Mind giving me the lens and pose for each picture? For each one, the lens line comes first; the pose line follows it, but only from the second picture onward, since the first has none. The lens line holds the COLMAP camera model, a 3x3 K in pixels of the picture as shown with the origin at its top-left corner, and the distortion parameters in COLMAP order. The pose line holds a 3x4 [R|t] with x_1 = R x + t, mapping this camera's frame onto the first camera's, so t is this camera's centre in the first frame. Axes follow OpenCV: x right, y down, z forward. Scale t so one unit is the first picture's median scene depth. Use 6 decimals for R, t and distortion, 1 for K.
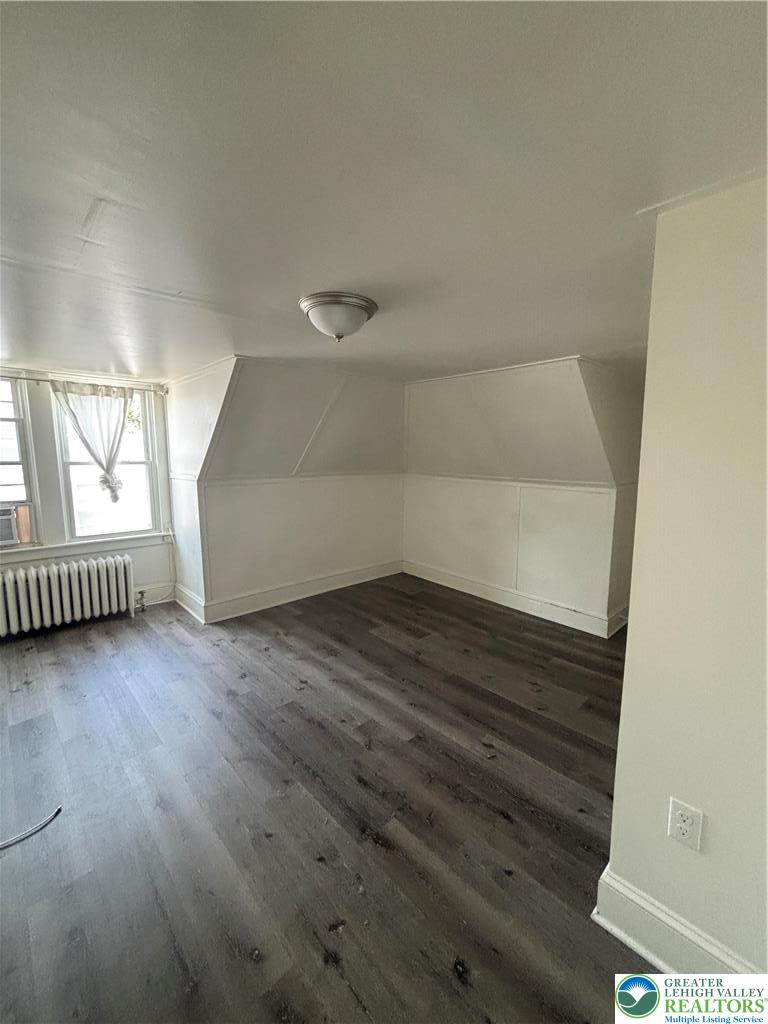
lens RADIAL K [[415.2, 0, 385.3], [0, 415.2, 506.4], [0, 0, 1]] dist [0.000461, 0.000375]
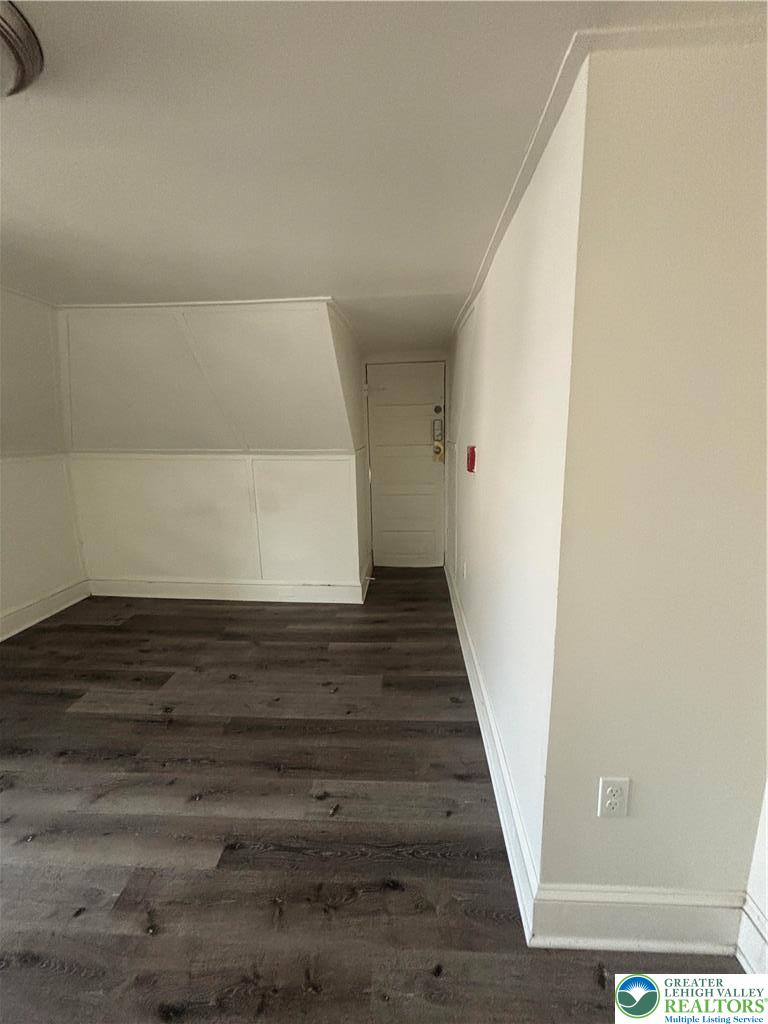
lens RADIAL K [[414.9, 0, 384.1], [0, 414.9, 510.6], [0, 0, 1]] dist [0.000701, 0.000836]
pose [[0.729460, -0.155827, 0.666037, -0.066207], [0.108601, 0.987739, 0.112150, -0.013198], [-0.675347, -0.009477, 0.737439, 0.244646]]
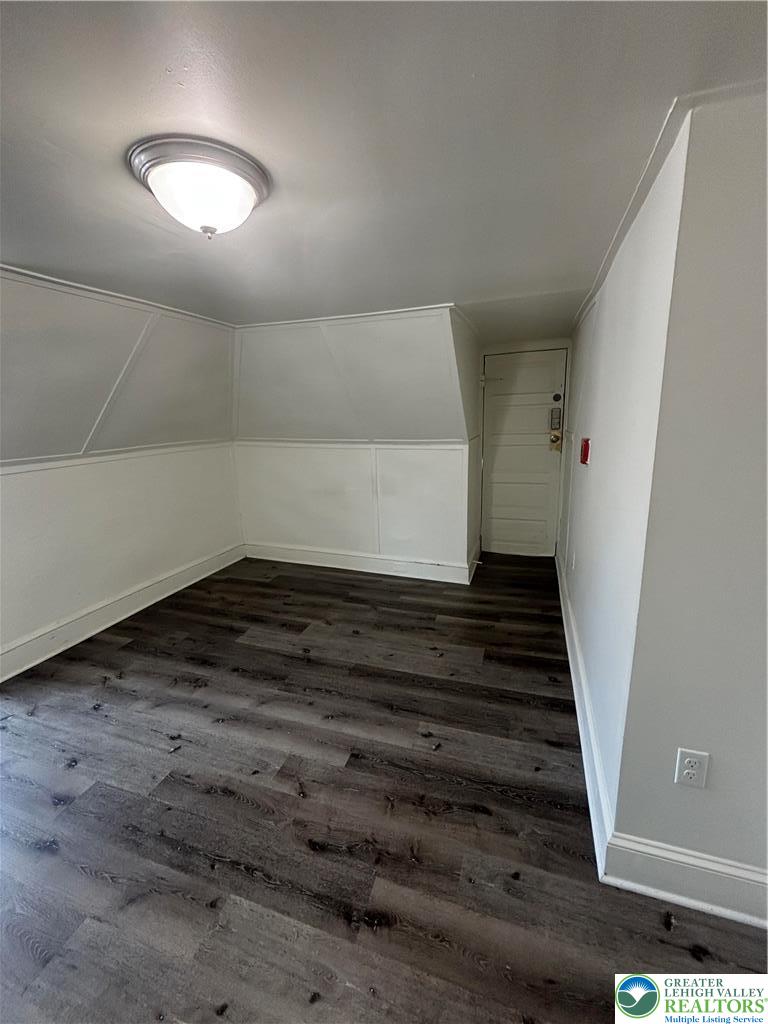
lens RADIAL K [[414.9, 0, 384.1], [0, 414.9, 510.6], [0, 0, 1]] dist [0.000701, 0.000836]
pose [[0.885075, -0.139745, 0.443976, -0.118575], [0.095189, 0.988049, 0.121234, -0.024265], [-0.455612, -0.065040, 0.887799, 0.174618]]
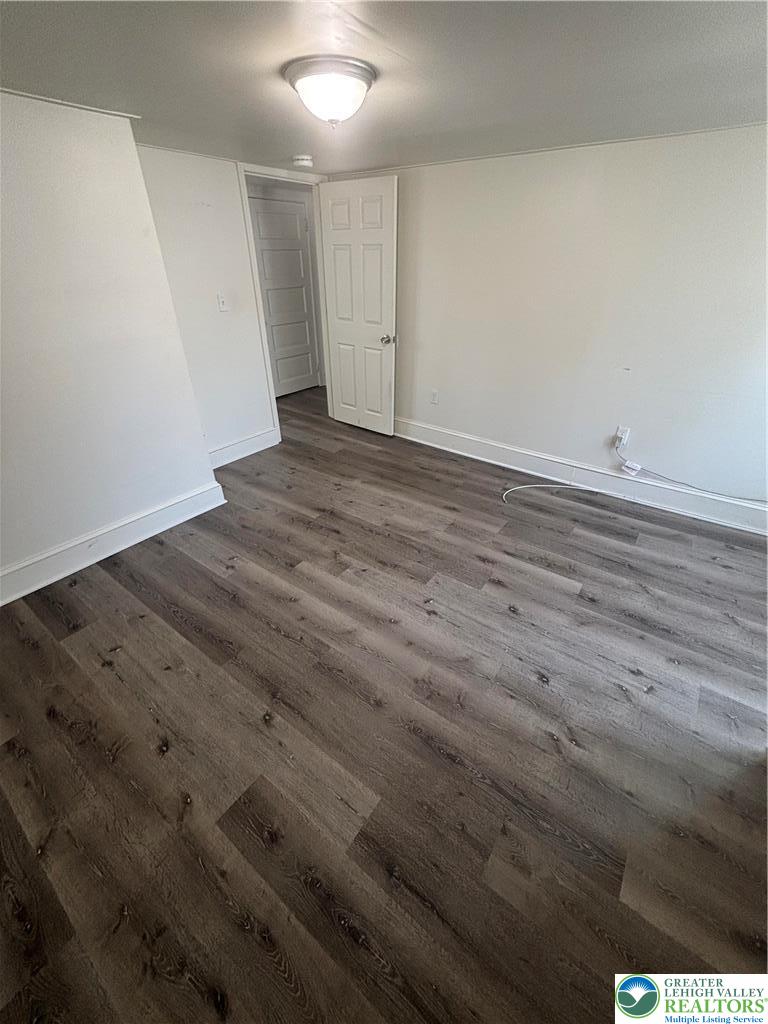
lens RADIAL K [[414.9, 0, 384.1], [0, 414.9, 510.6], [0, 0, 1]] dist [0.000701, 0.000836]
pose [[-0.986711, 0.082373, -0.140056, -0.013341], [-0.023248, 0.781527, 0.623438, -0.176162], [0.160812, 0.618409, -0.769226, 1.241366]]
